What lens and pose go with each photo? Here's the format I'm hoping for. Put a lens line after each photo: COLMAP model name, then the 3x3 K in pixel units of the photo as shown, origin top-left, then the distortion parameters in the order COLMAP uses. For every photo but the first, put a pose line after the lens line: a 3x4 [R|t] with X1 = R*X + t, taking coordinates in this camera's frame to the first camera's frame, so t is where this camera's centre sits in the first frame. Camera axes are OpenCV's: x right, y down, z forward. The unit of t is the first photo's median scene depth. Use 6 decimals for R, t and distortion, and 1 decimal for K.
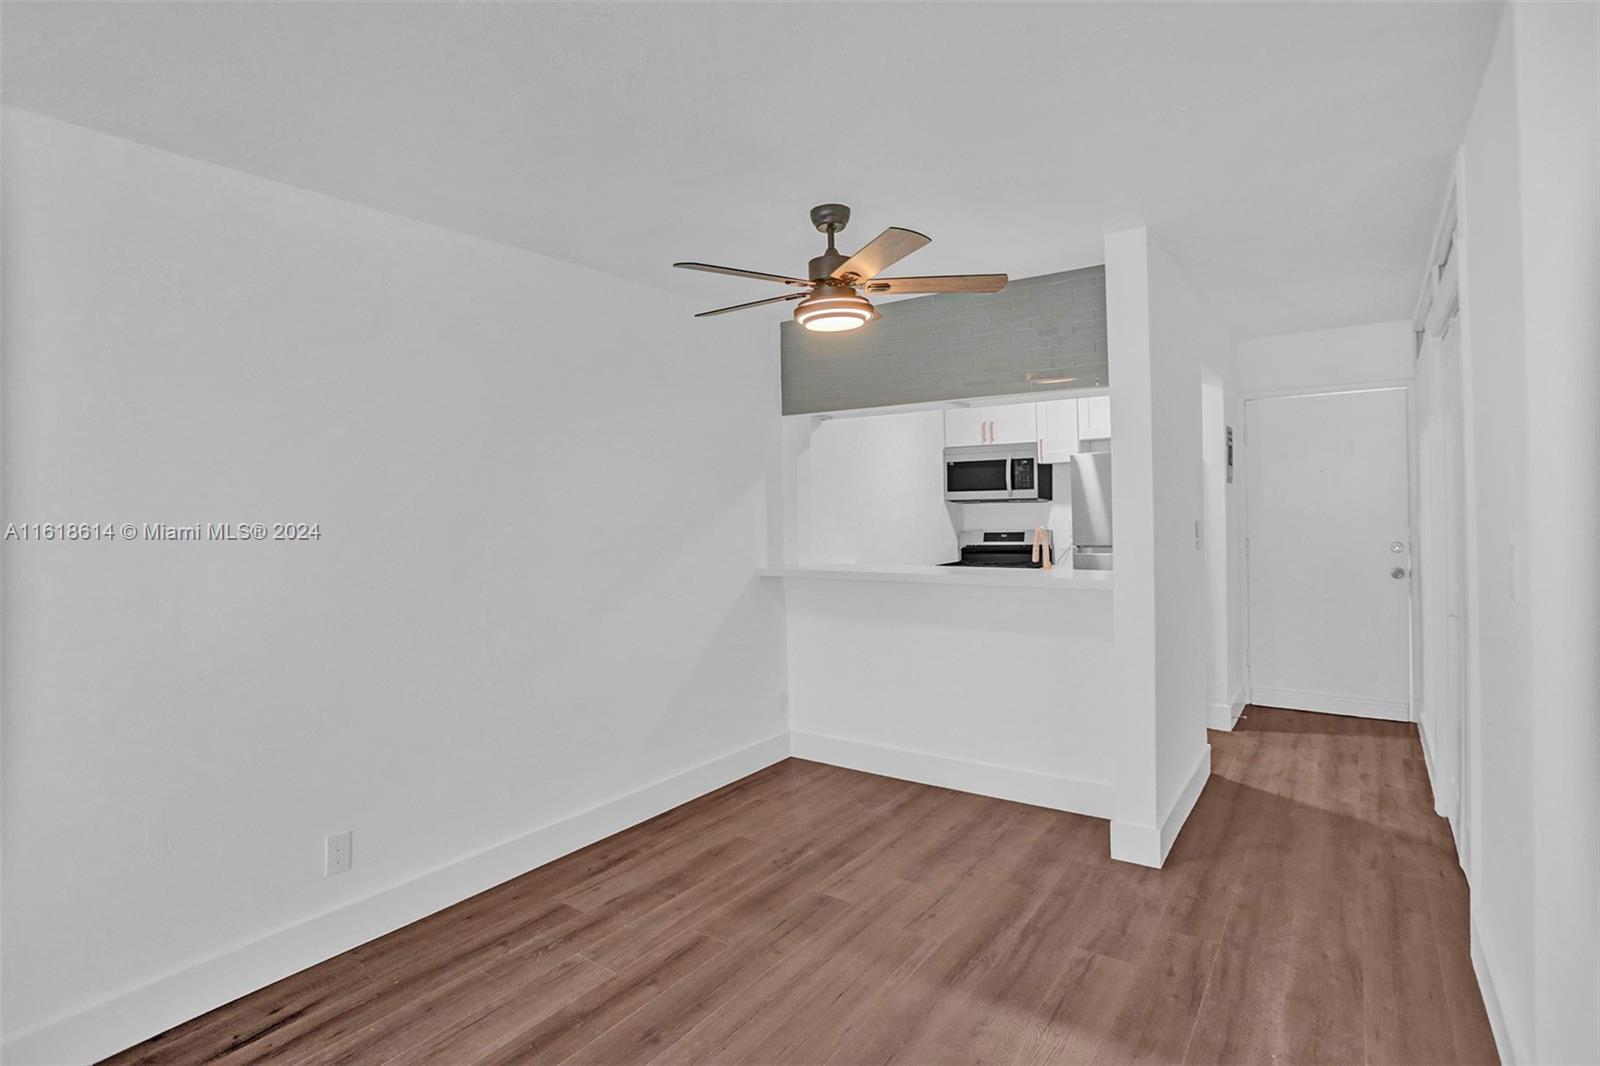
lens RADIAL K [[841.6, 0, 798.8], [0, 841.6, 506.4], [0, 0, 1]] dist [-0.044168, 0.030436]
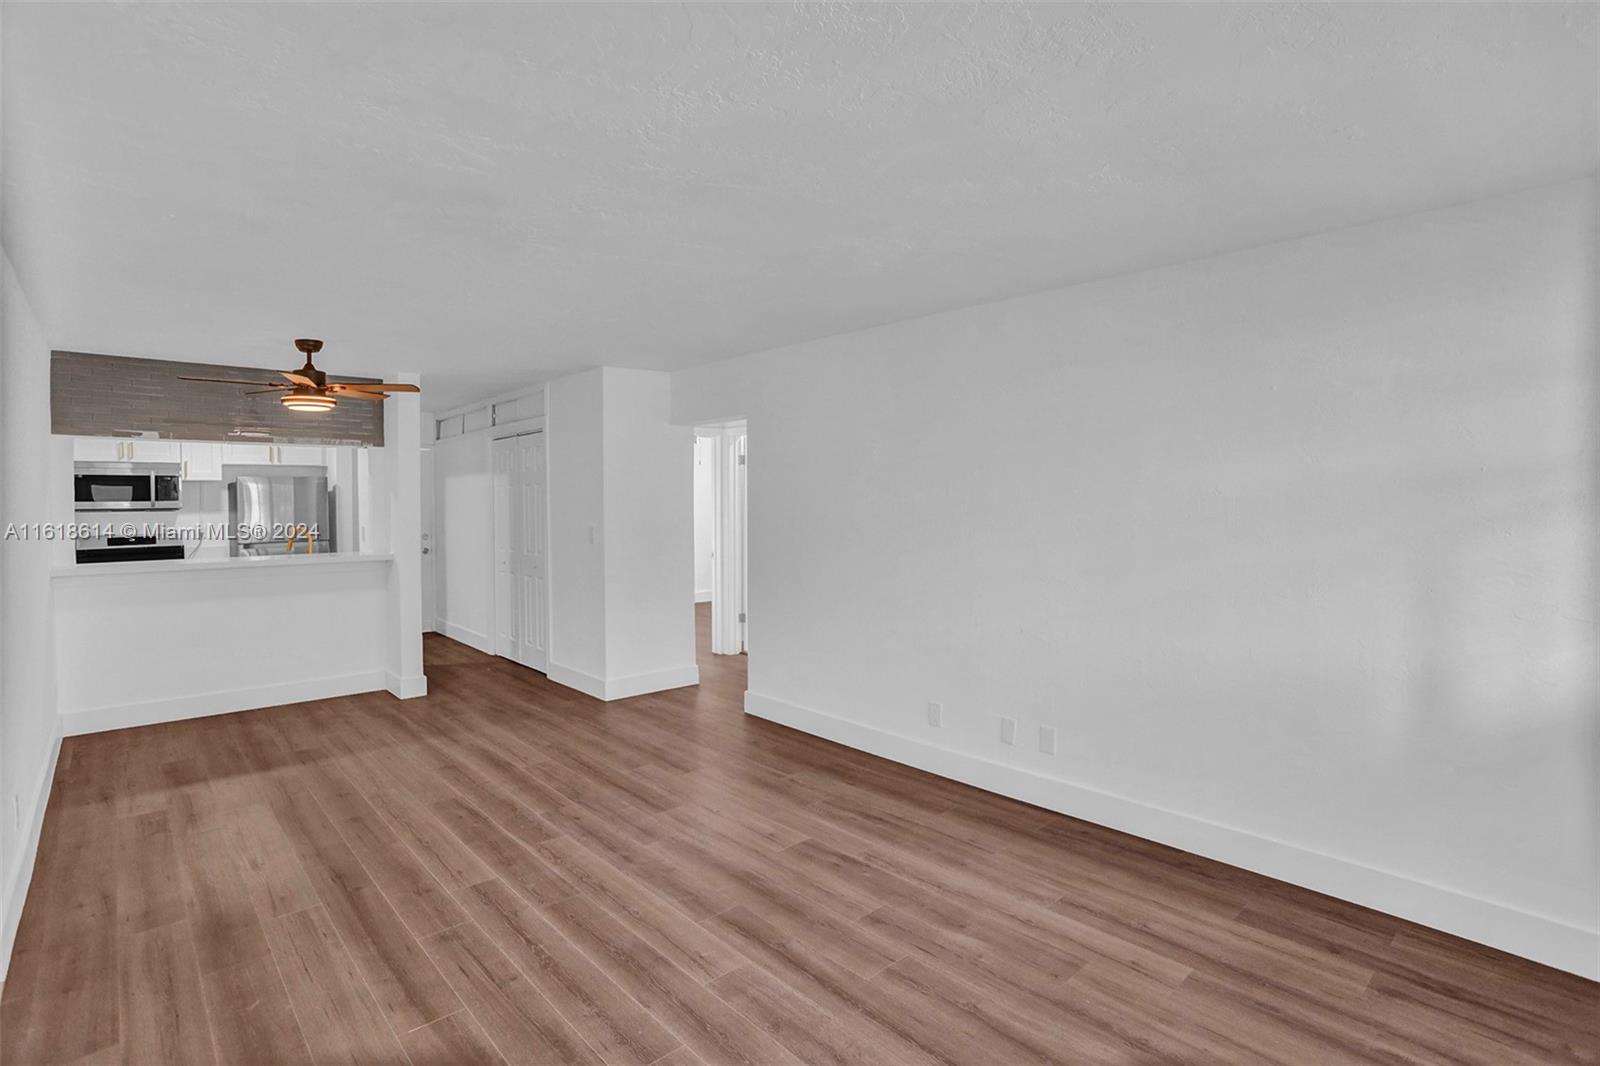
lens RADIAL K [[841.6, 0, 798.8], [0, 841.6, 506.4], [0, 0, 1]] dist [-0.044168, 0.030436]
pose [[0.243597, 0.005908, 0.969858, -0.729985], [0.000972, 0.999979, -0.006336, -0.003743], [-0.969876, 0.002486, 0.243586, -0.202544]]
